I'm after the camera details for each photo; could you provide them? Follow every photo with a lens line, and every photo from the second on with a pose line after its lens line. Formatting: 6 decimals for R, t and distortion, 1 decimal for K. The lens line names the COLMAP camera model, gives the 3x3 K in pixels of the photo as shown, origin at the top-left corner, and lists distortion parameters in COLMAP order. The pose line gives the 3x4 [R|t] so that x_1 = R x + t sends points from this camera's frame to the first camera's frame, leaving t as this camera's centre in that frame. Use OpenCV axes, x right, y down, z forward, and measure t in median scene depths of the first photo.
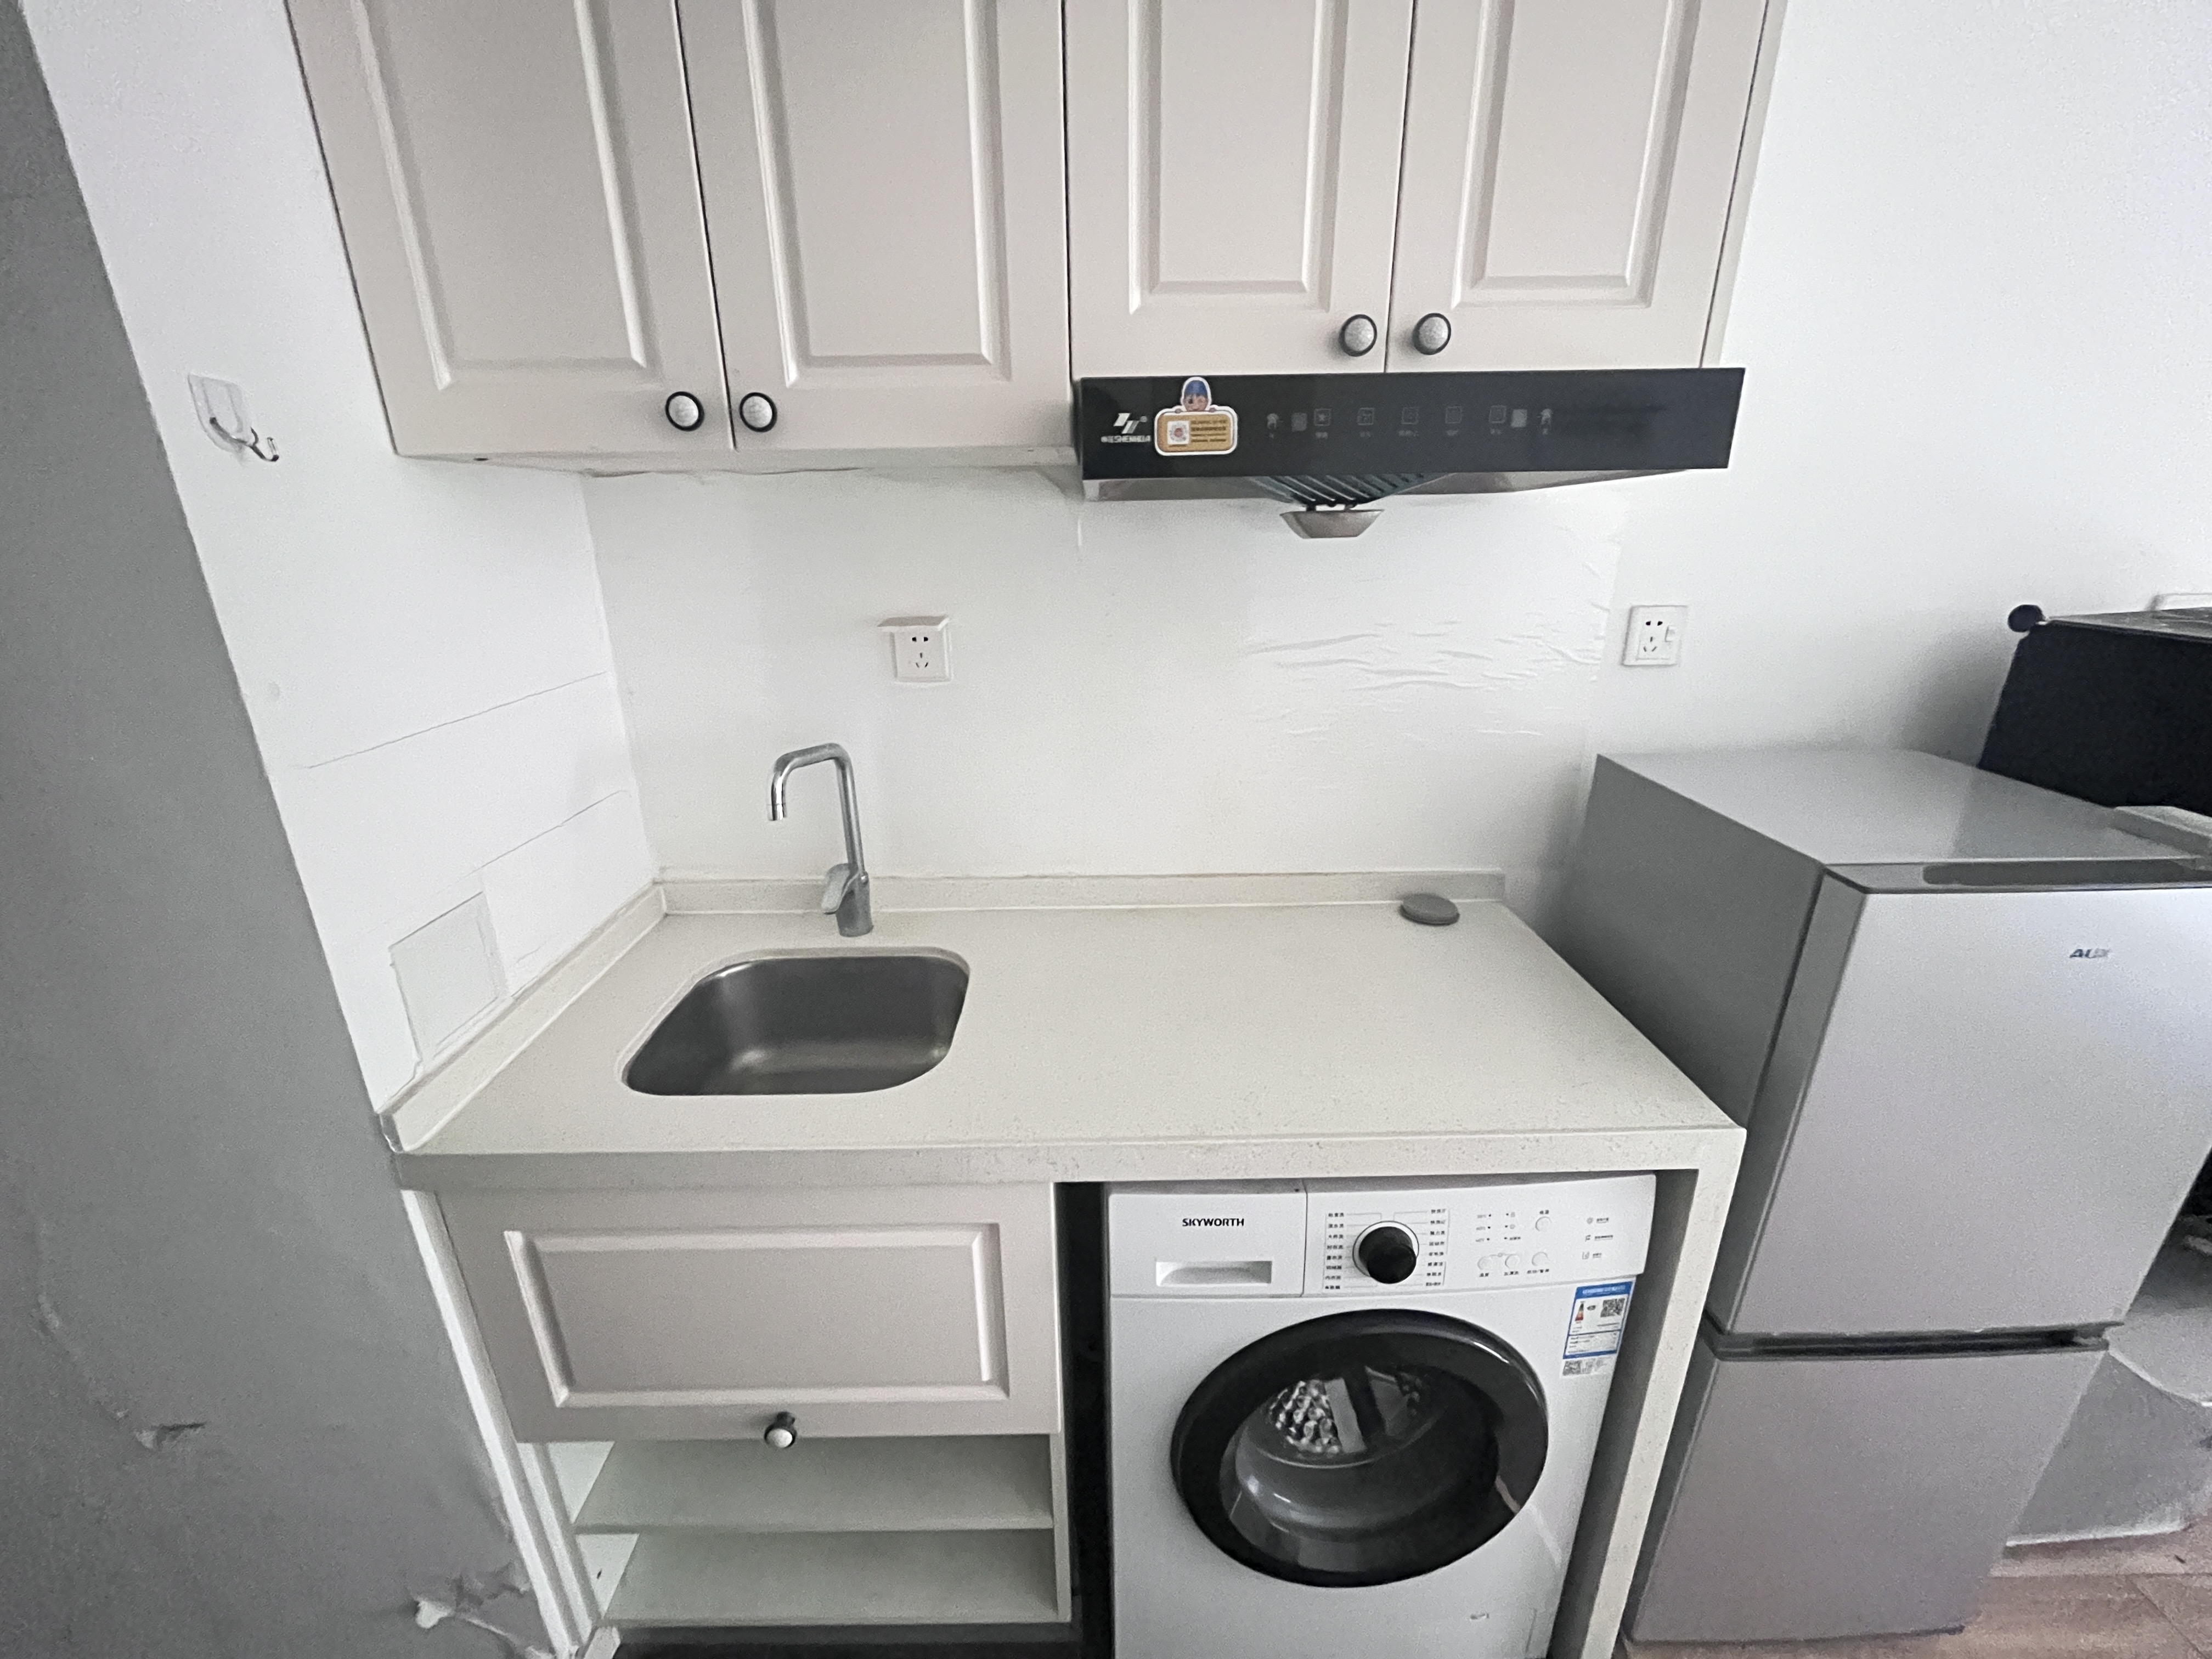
lens RADIAL K [[899.1, 0, 1107.8], [0, 899.1, 830.2], [0, 0, 1]] dist [-0.001924, -0.001434]
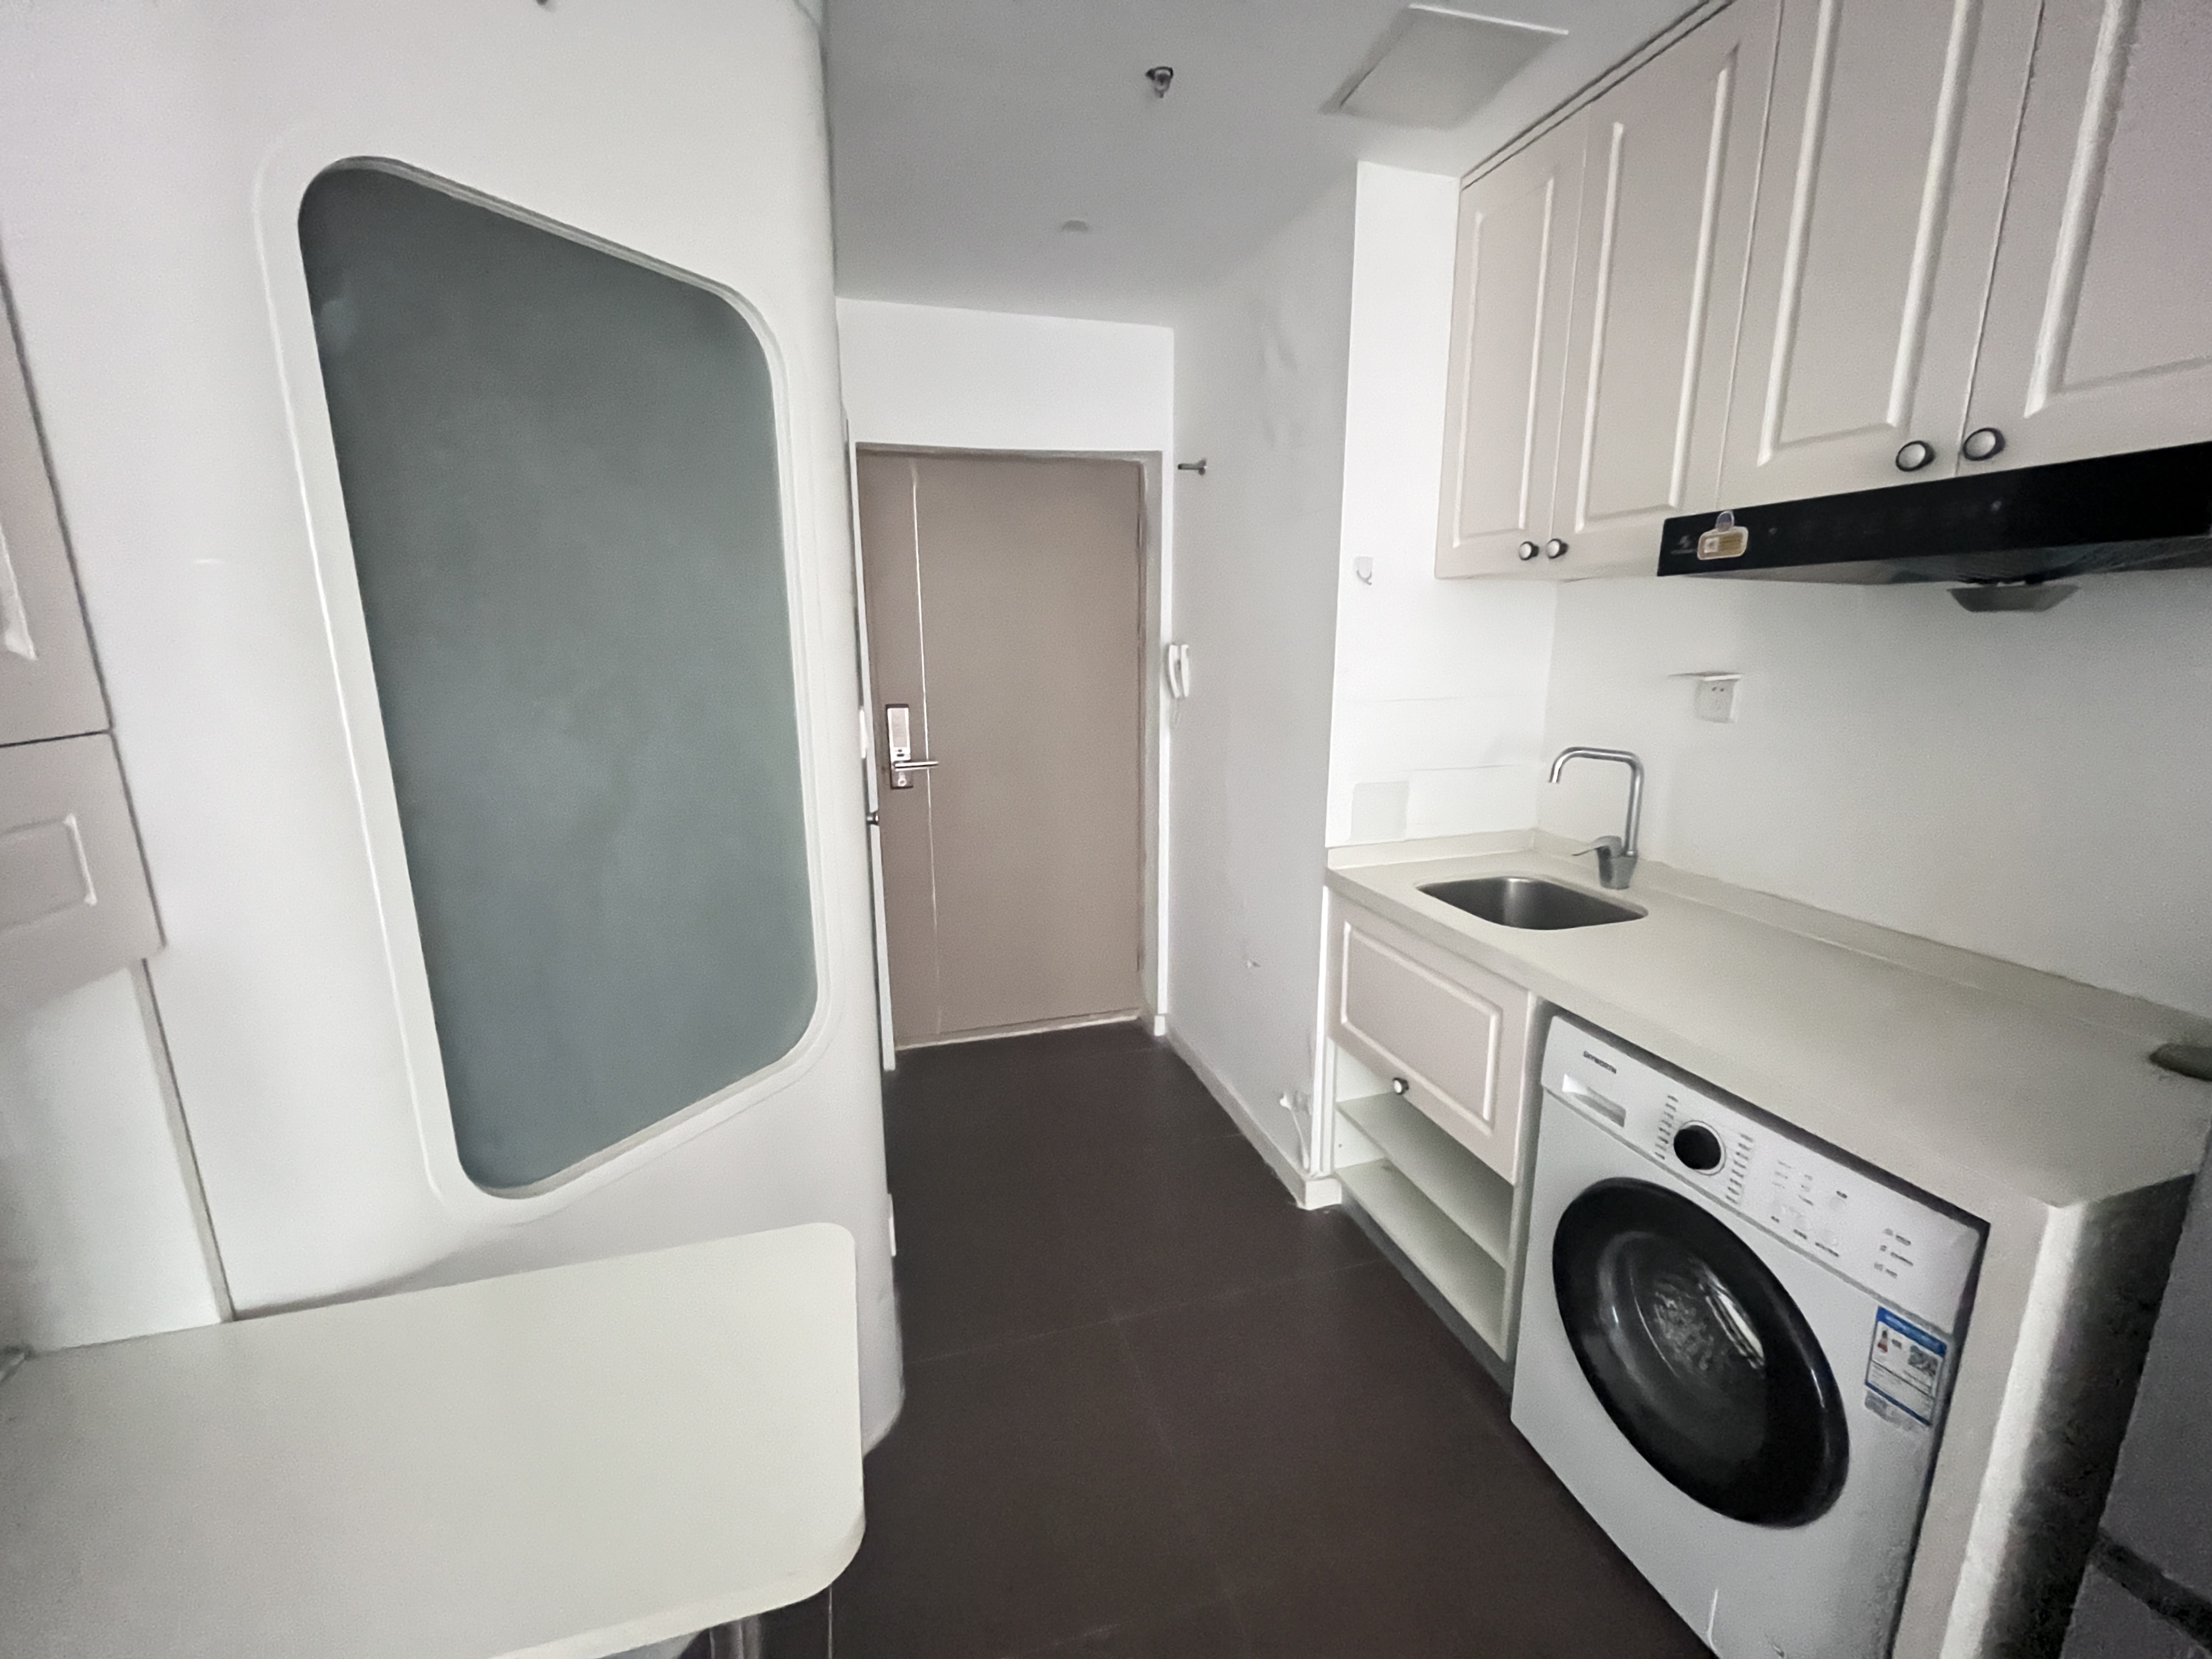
lens RADIAL K [[899.1, 0, 1101.4], [0, 899.1, 824.1], [0, 0, 1]] dist [-0.001924, -0.001434]
pose [[0.271100, 0.210880, -0.939167, 1.191660], [-0.308681, 0.943220, 0.122686, 0.138605], [0.911713, 0.256643, 0.320802, -0.315497]]
